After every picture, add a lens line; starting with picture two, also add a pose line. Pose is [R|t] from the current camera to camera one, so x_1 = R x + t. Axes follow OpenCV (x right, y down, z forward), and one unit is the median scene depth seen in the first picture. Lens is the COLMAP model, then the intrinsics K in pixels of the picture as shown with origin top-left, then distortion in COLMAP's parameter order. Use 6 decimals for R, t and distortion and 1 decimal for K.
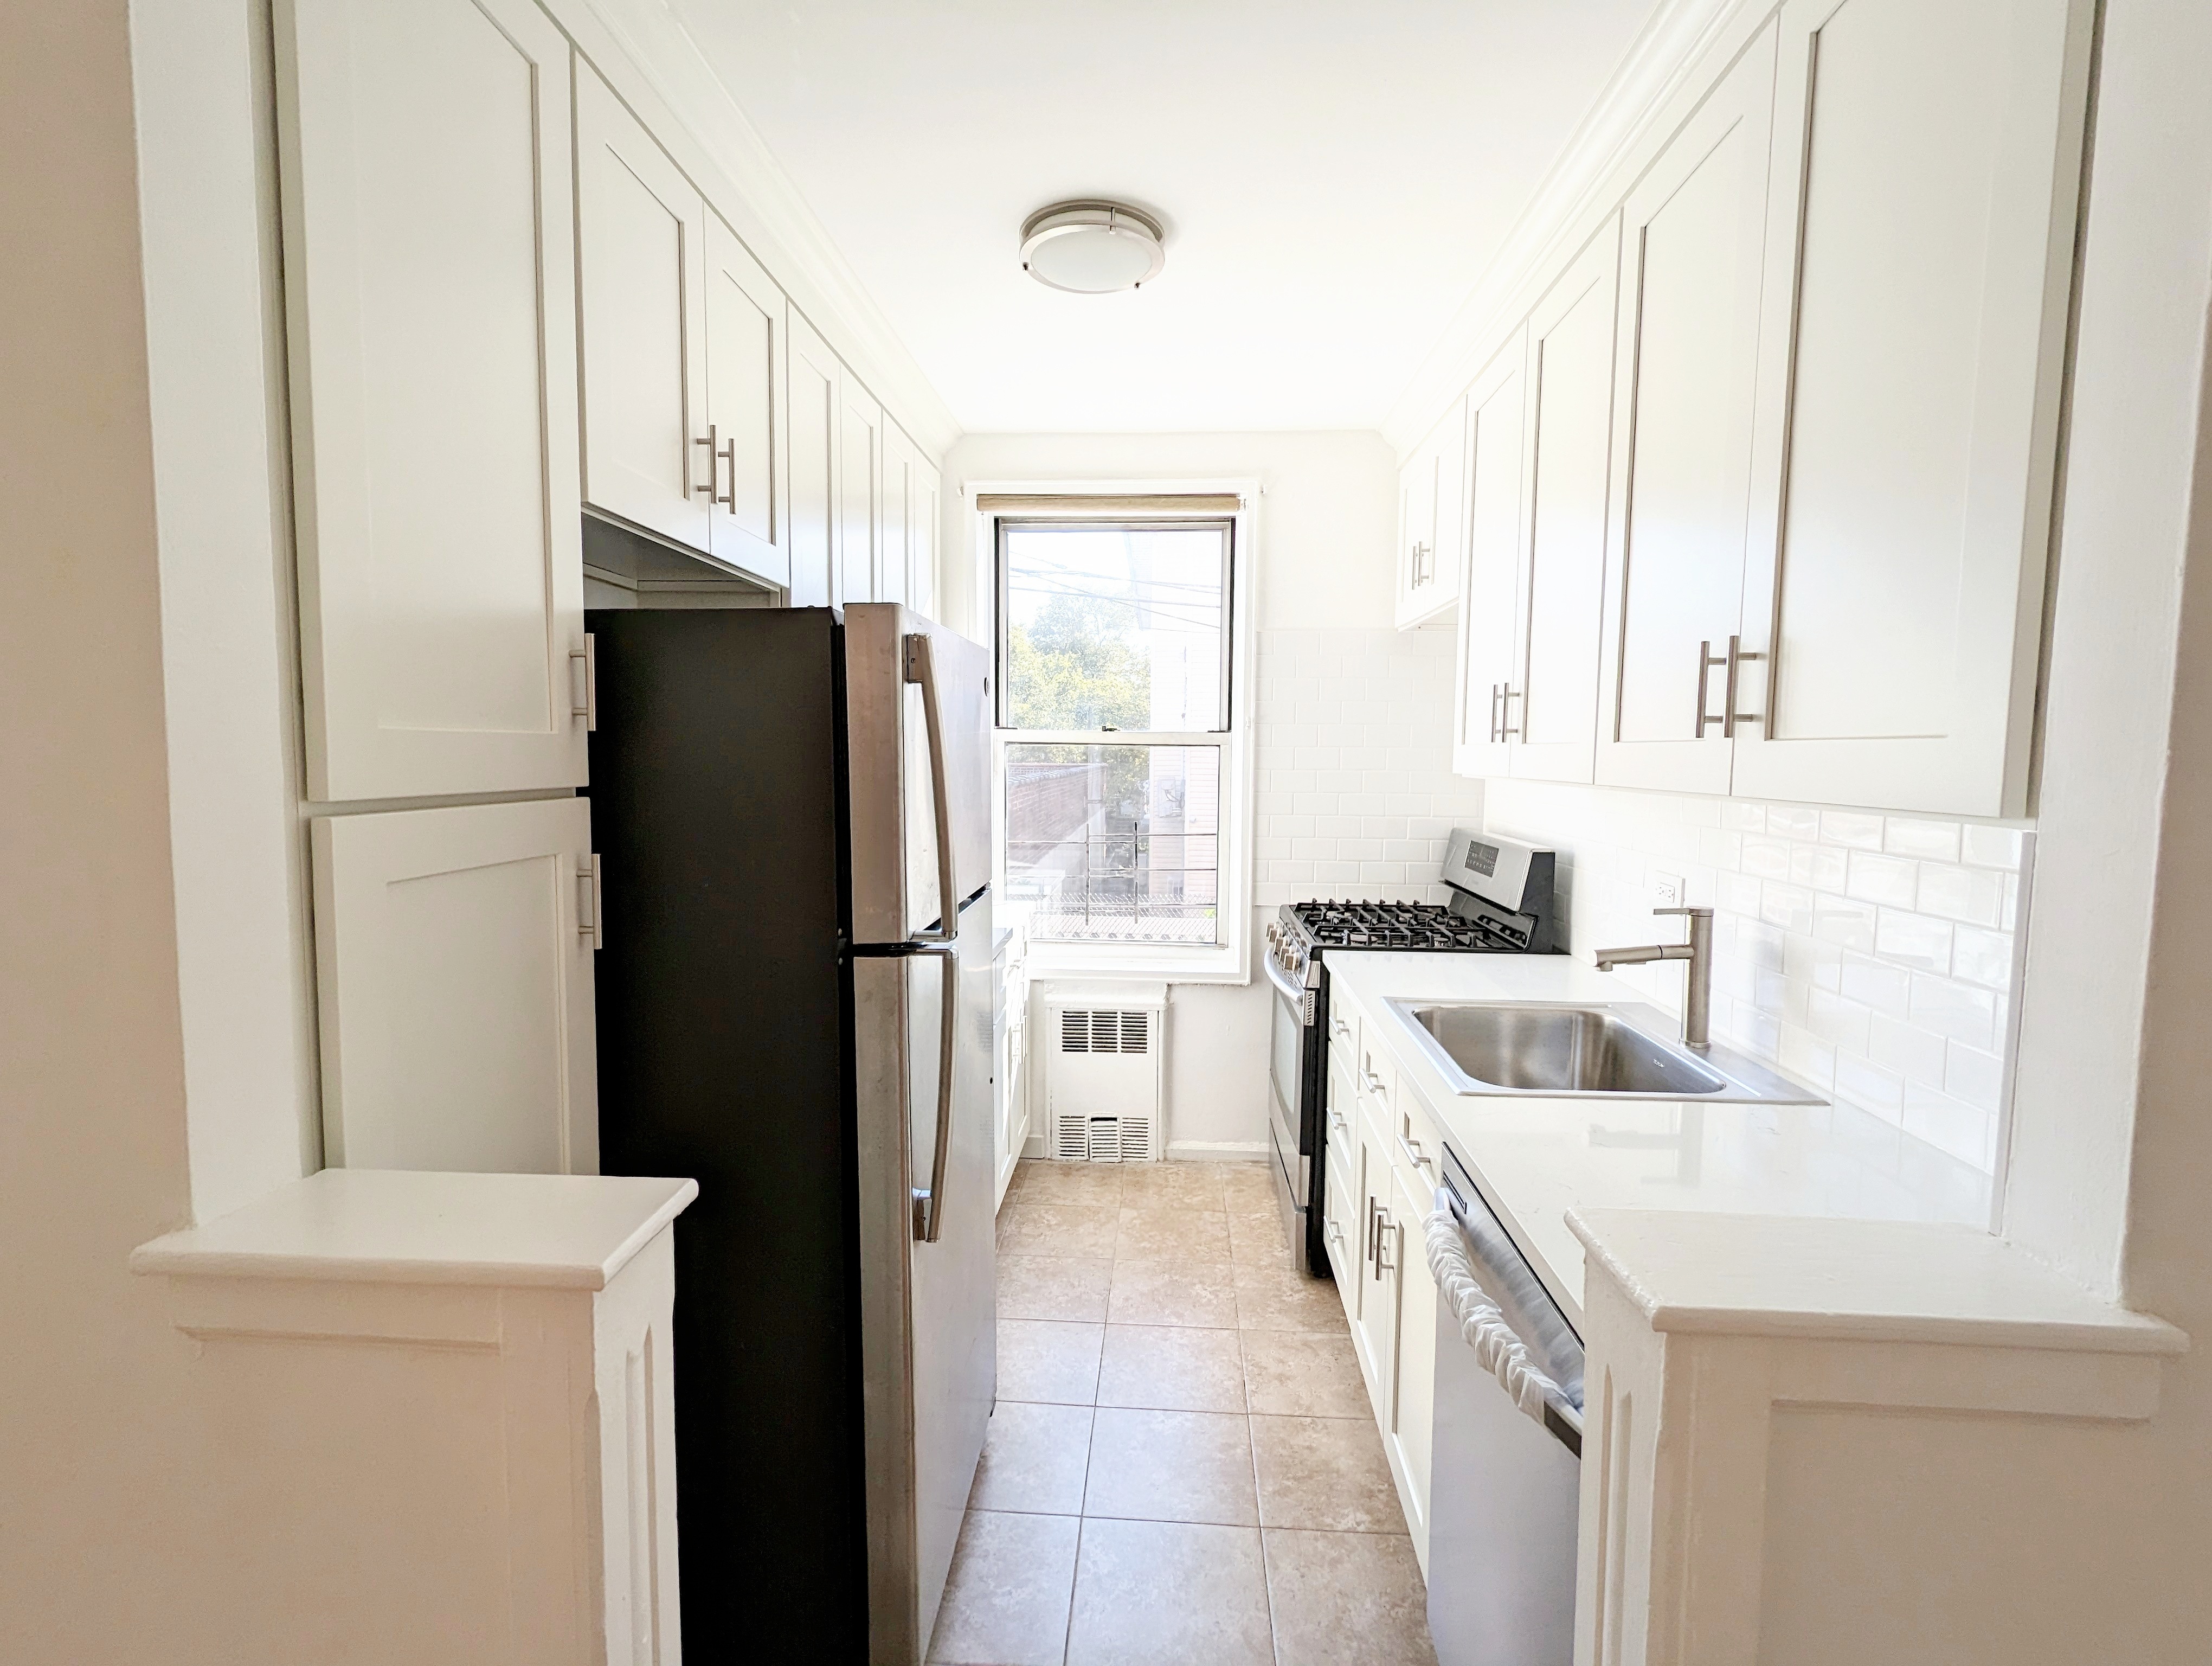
lens RADIAL K [[1054.8, 0, 1110.4], [0, 1054.8, 829.7], [0, 0, 1]] dist [0.007865, -0.001770]
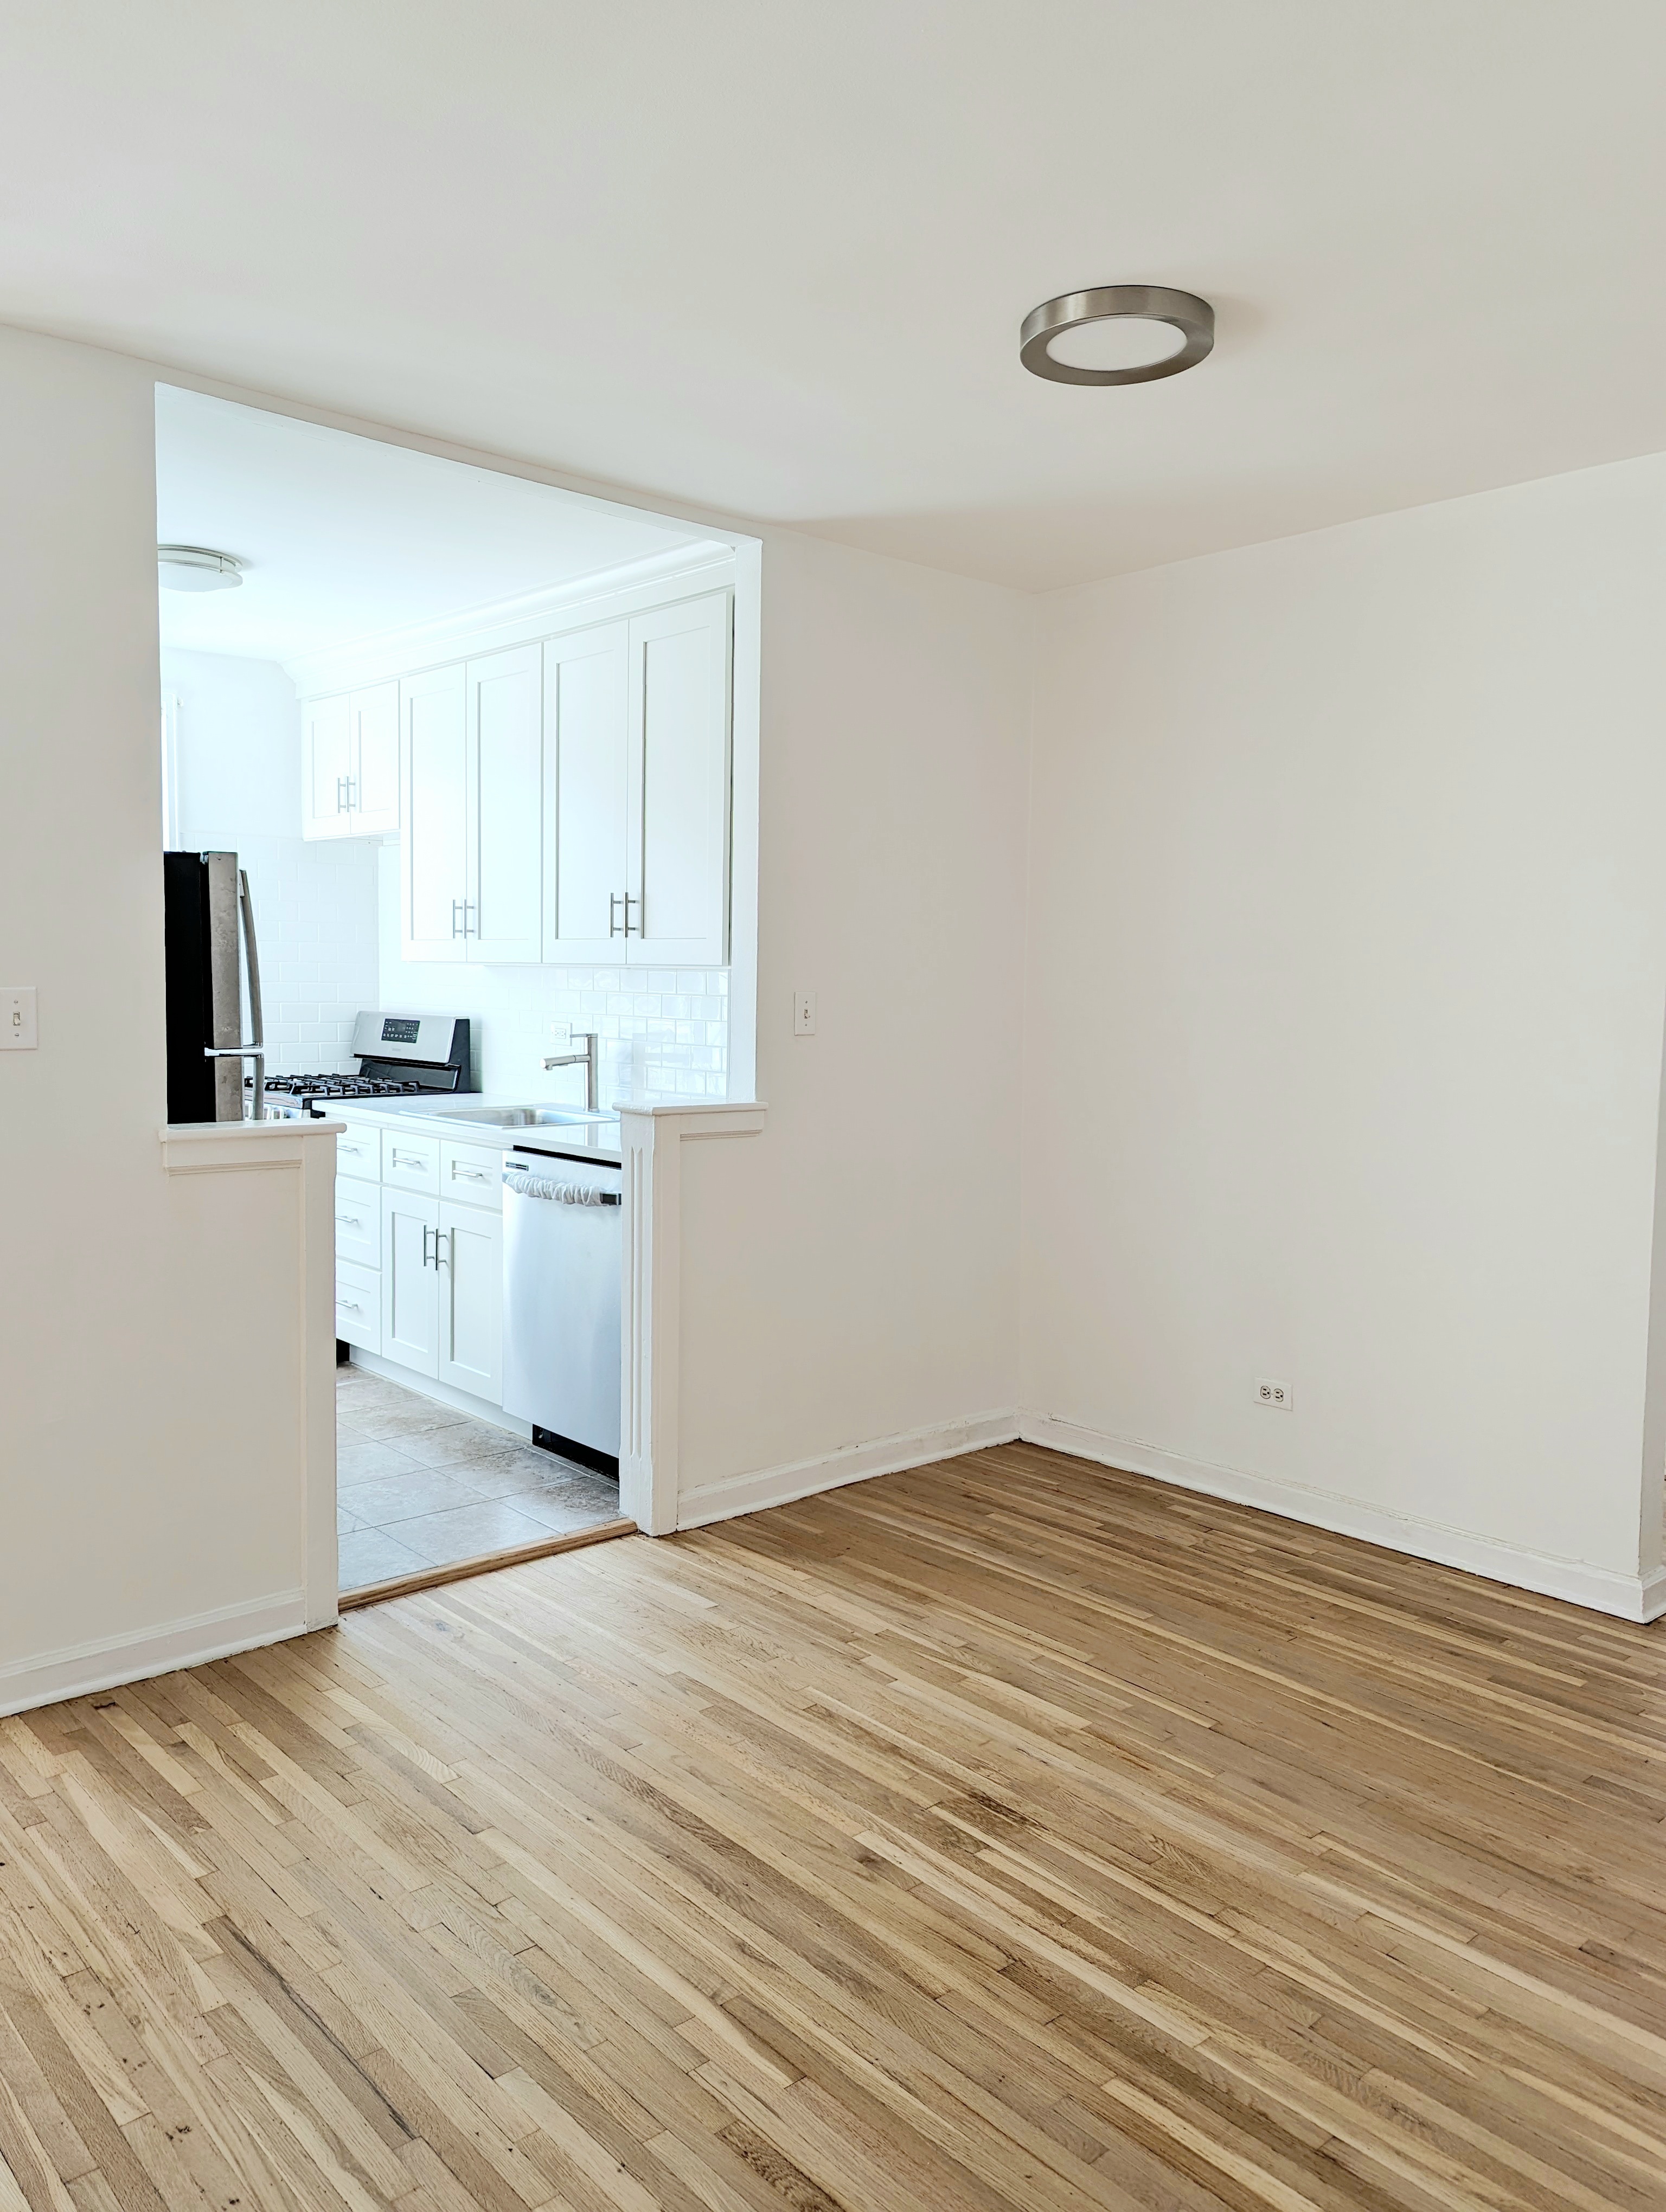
lens RADIAL K [[1655.2, 0, 832.4], [0, 1655.2, 1108.4], [0, 0, 1]] dist [0.032365, -0.004879]
pose [[0.710897, -0.057976, 0.700903, -1.013476], [0.045412, 0.998301, 0.036516, 0.106528], [-0.701829, 0.005870, 0.712322, -1.154356]]
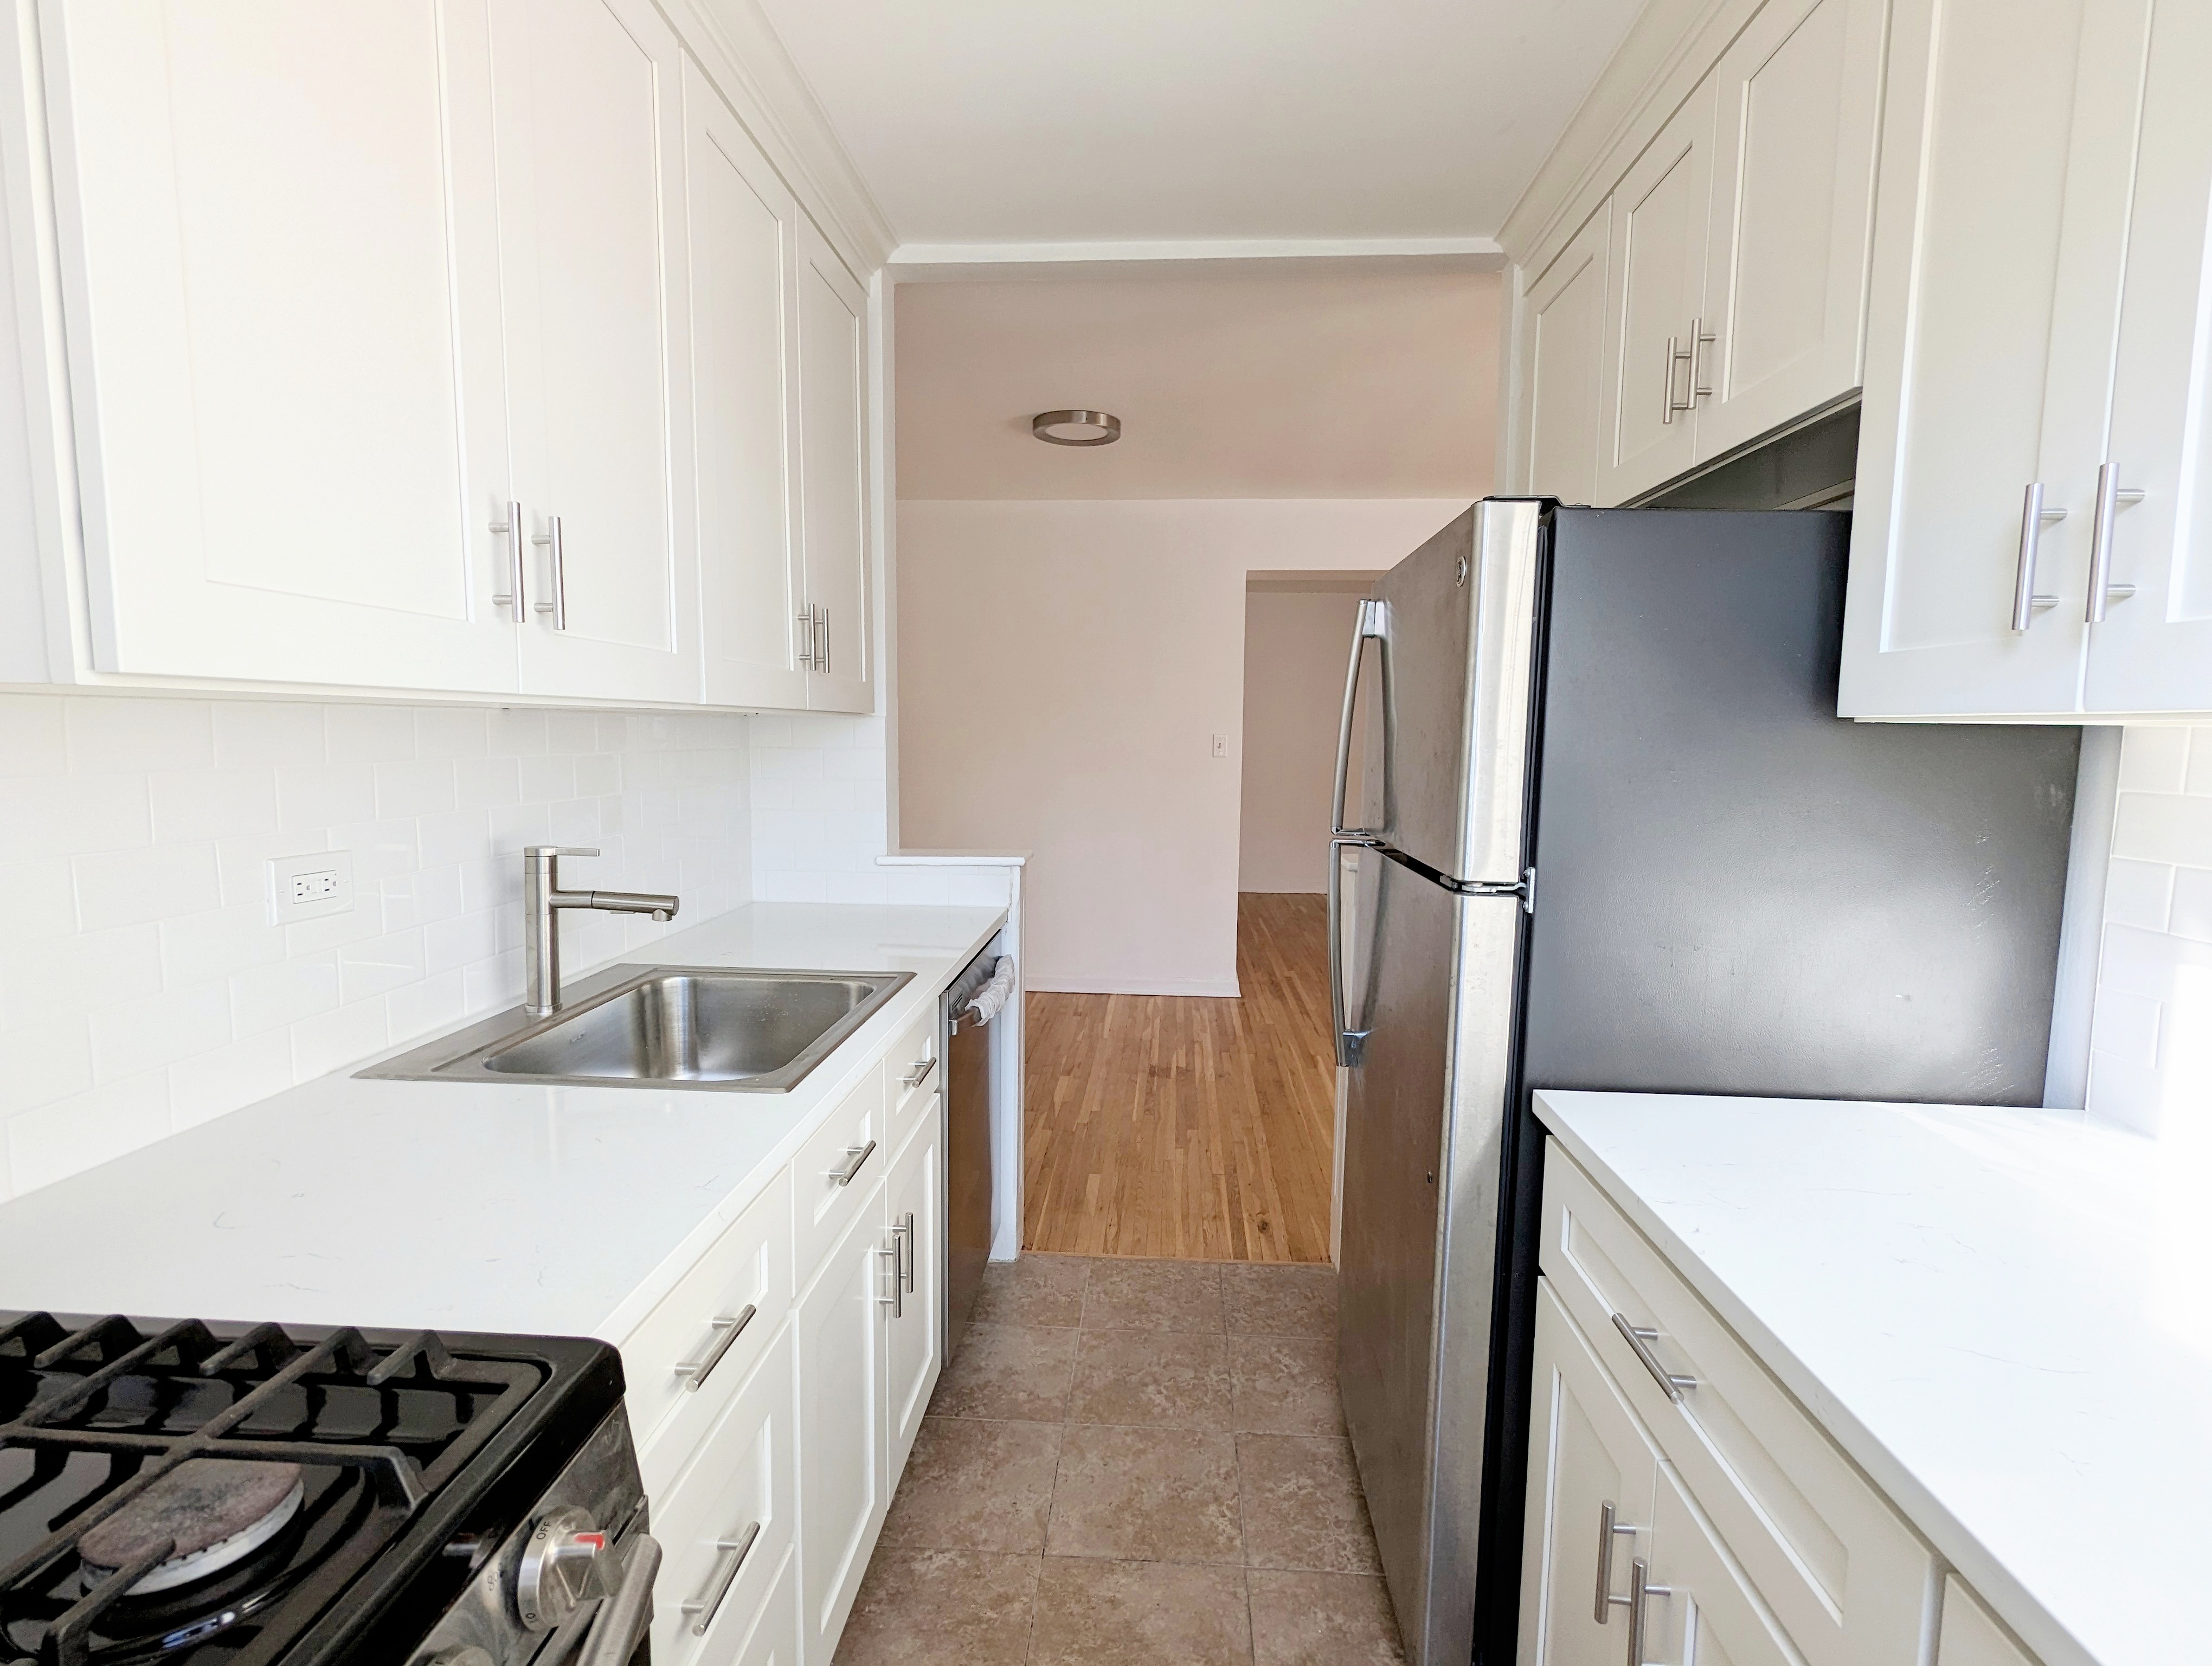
lens RADIAL K [[1041.2, 0, 1111.8], [0, 1041.2, 830.3], [0, 0, 1]] dist [-0.001883, -0.000226]
pose [[-0.999846, -0.017325, 0.002660, 0.086943], [-0.016606, 0.984849, 0.172616, -0.084415], [-0.005610, 0.172546, -0.984986, 1.656912]]
